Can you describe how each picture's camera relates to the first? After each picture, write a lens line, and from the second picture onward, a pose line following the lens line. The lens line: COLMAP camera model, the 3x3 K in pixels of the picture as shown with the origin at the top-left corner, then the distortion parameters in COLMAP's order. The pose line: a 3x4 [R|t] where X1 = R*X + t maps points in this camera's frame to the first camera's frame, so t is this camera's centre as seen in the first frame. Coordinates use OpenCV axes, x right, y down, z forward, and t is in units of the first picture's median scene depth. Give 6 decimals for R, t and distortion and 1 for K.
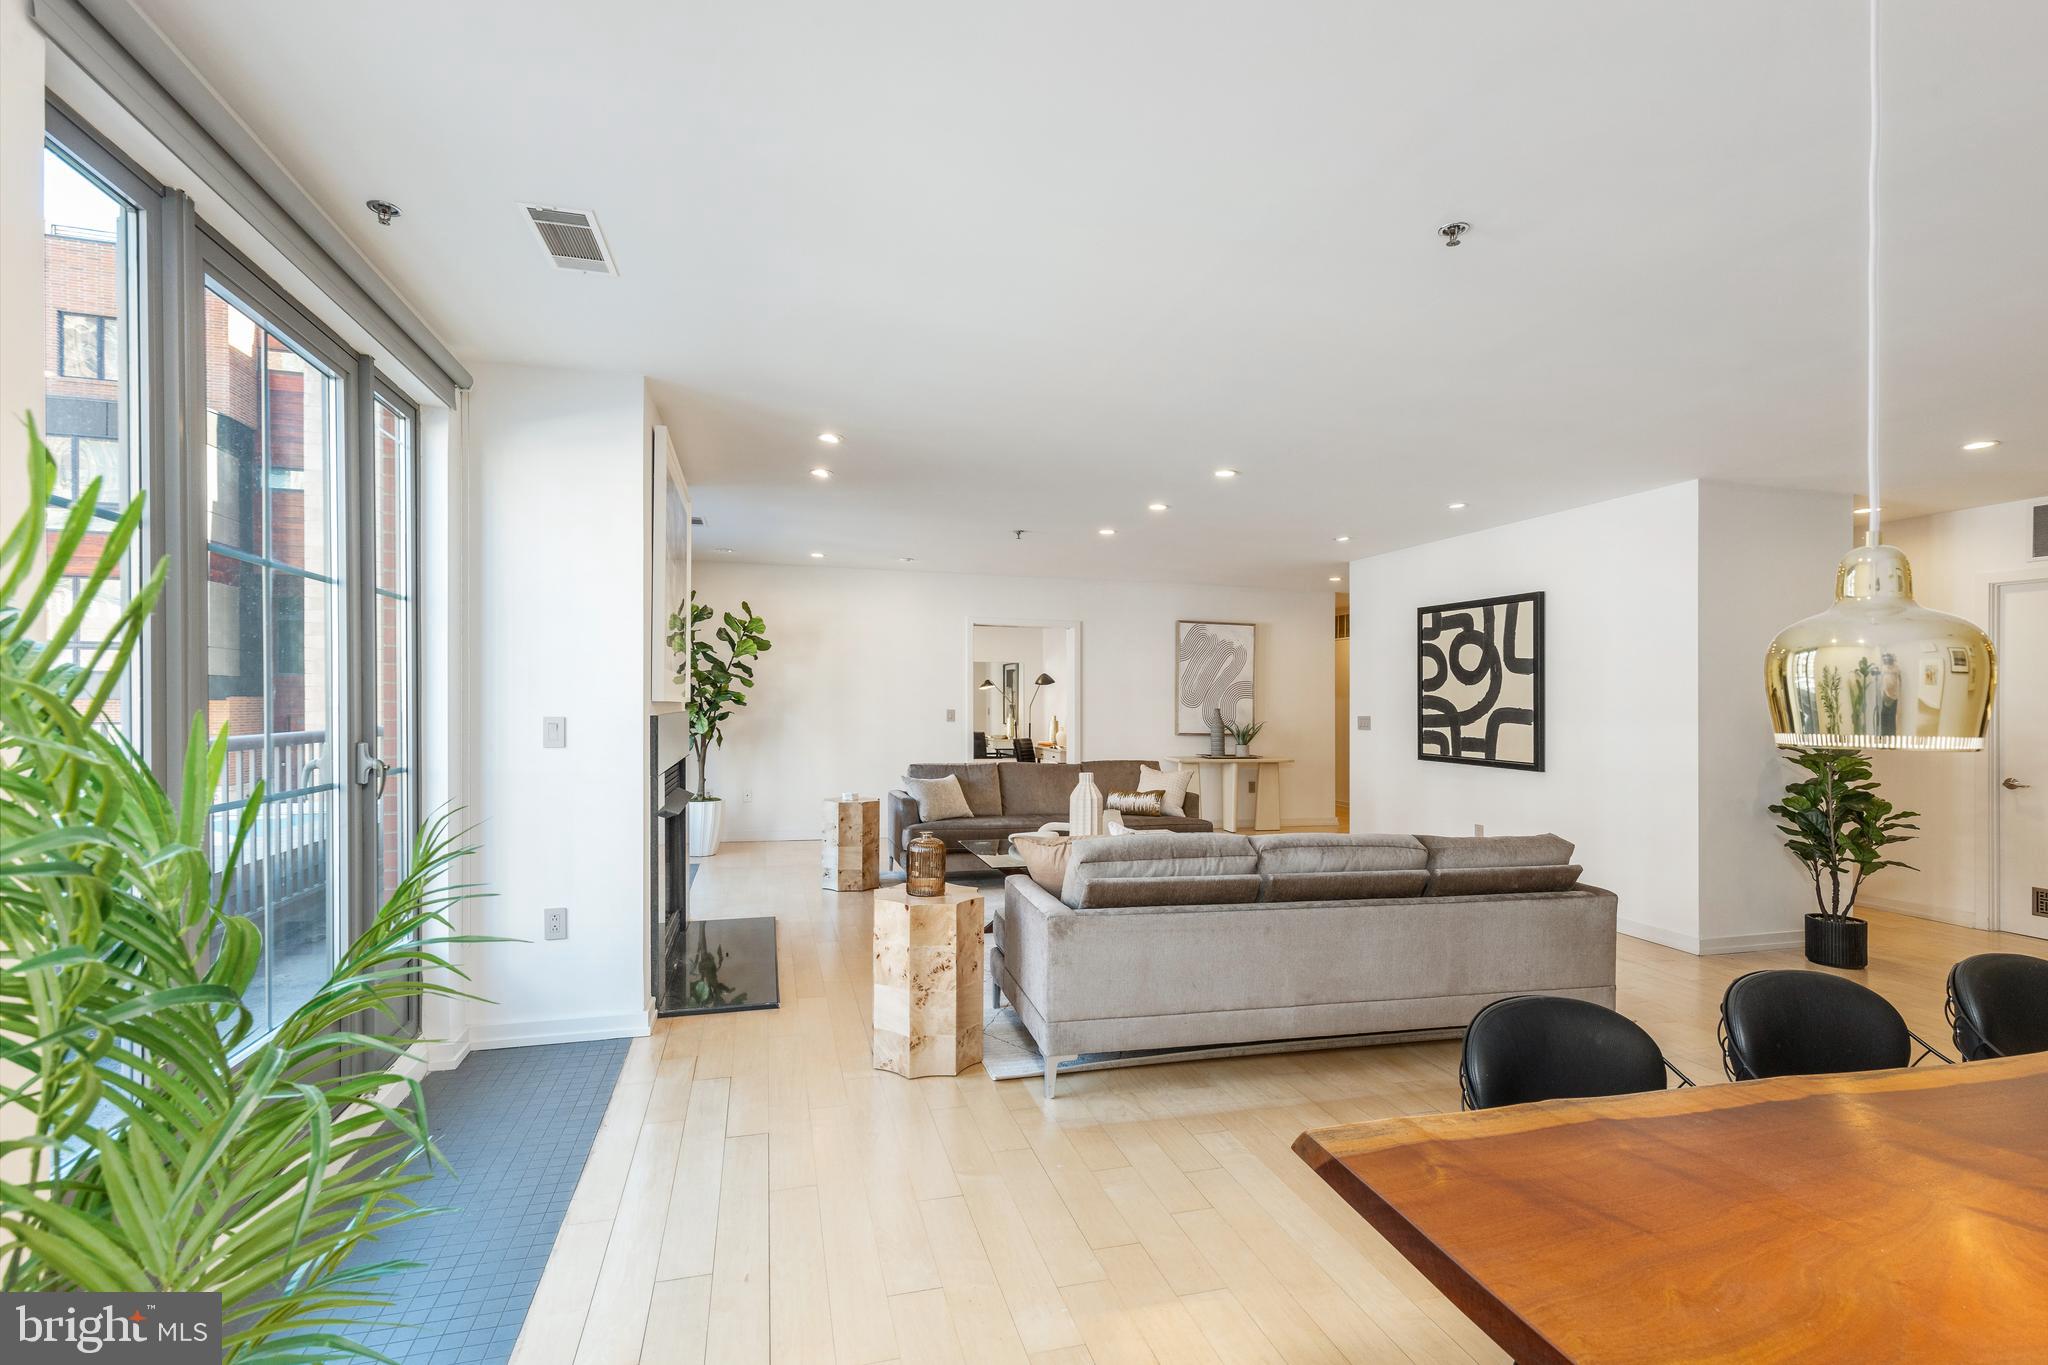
lens RADIAL K [[933.3, 0, 1021.8], [0, 933.3, 700.2], [0, 0, 1]] dist [0.004082, 0.000092]
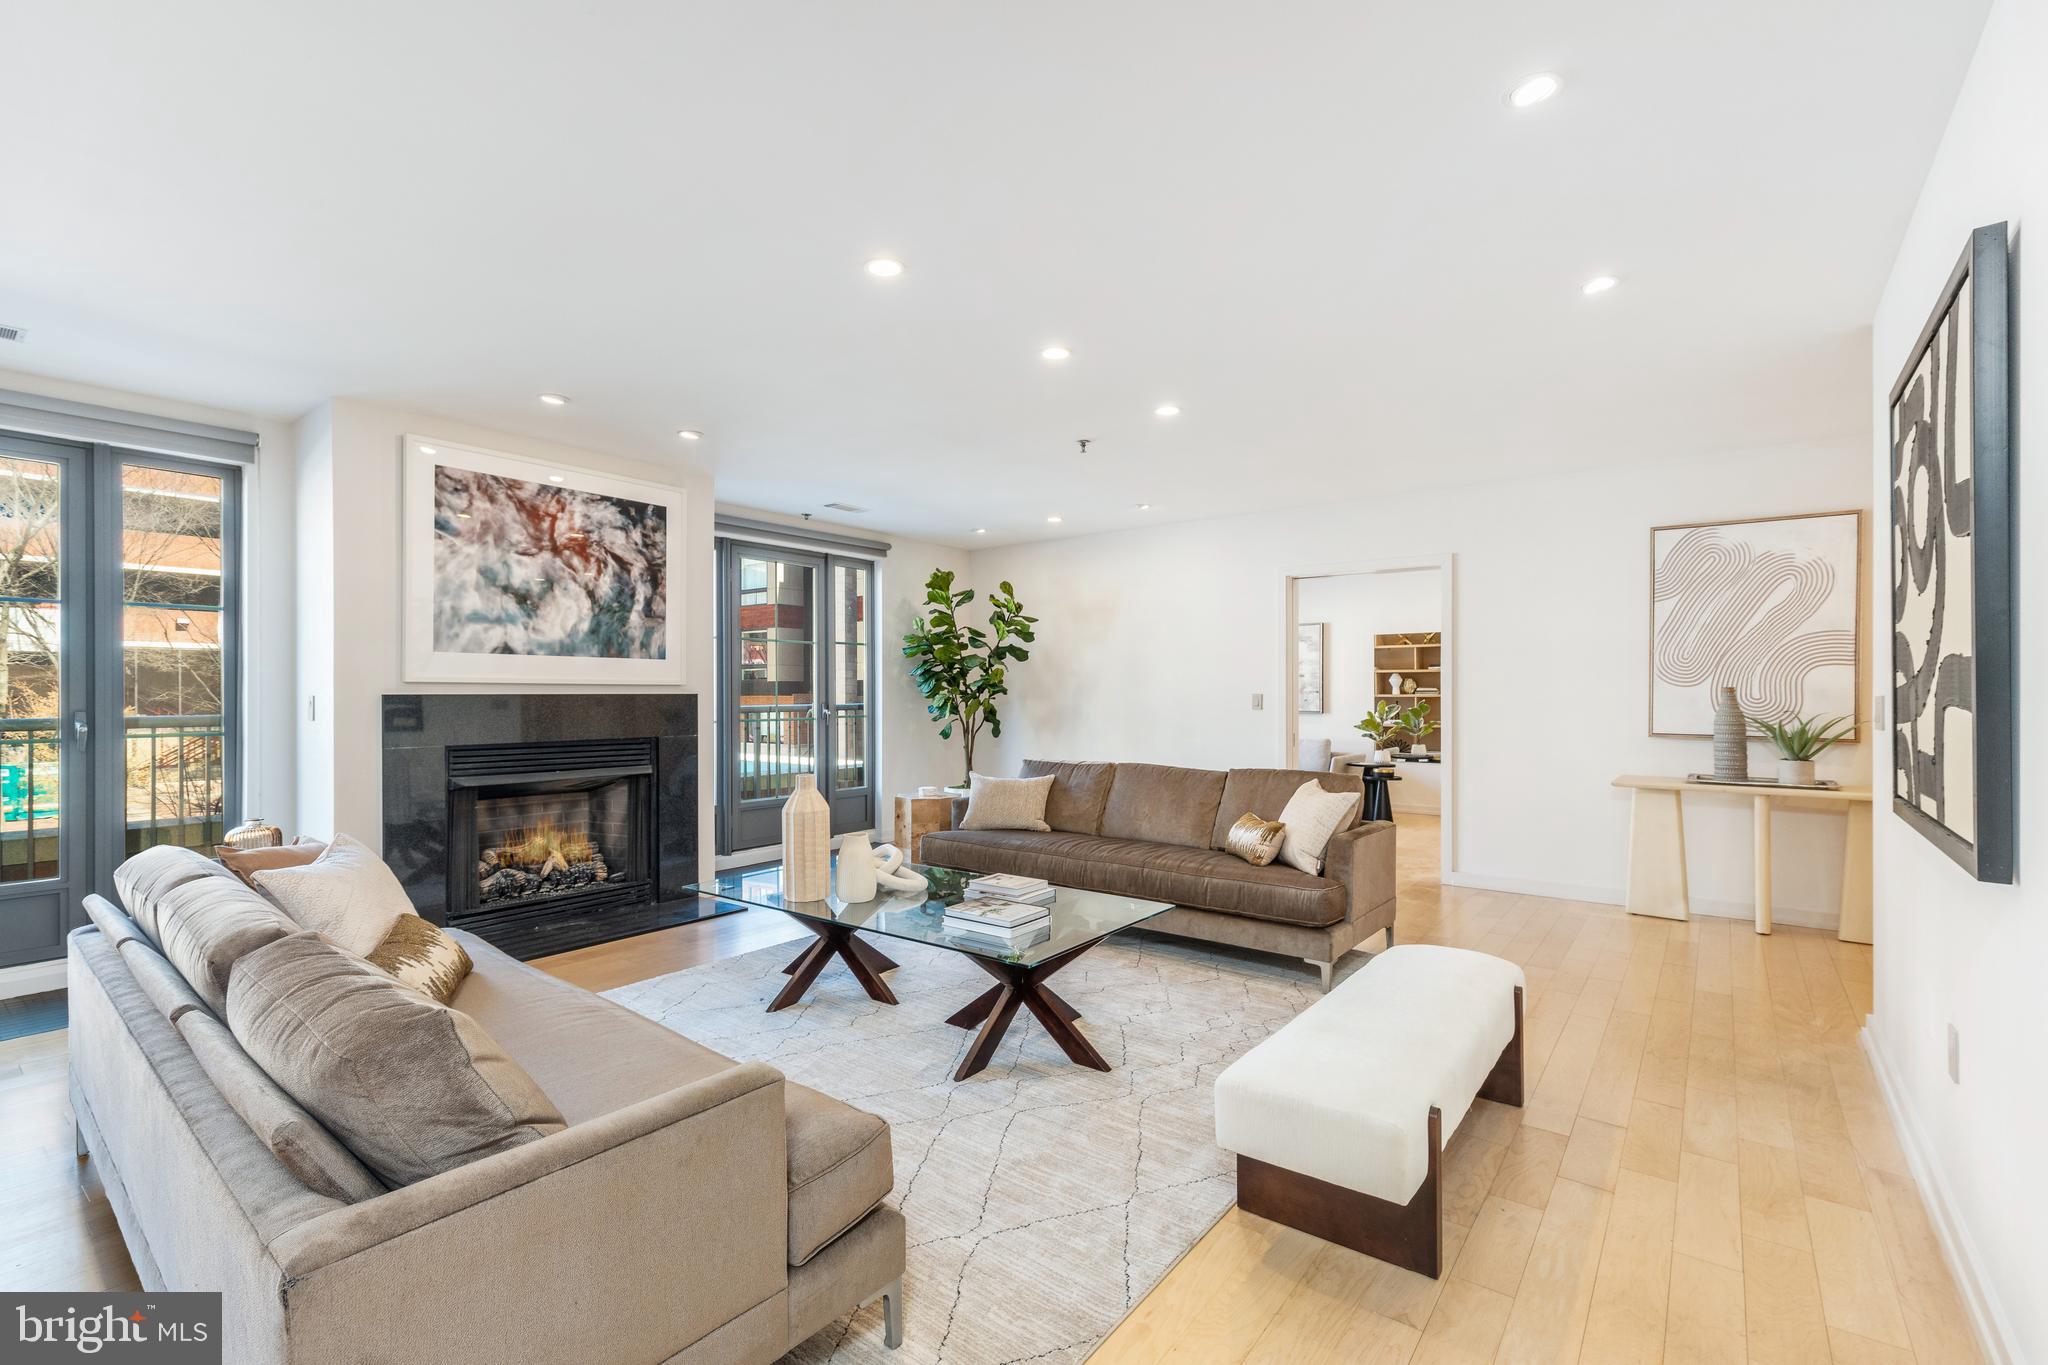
lens RADIAL K [[933.3, 0, 1021.0], [0, 933.3, 686.9], [0, 0, 1]] dist [0.004082, 0.000092]
pose [[0.606218, -0.013028, -0.795192, 0.587857], [0.009539, 0.999913, -0.009110, 0.015188], [0.795241, -0.002063, 0.606290, 0.575463]]
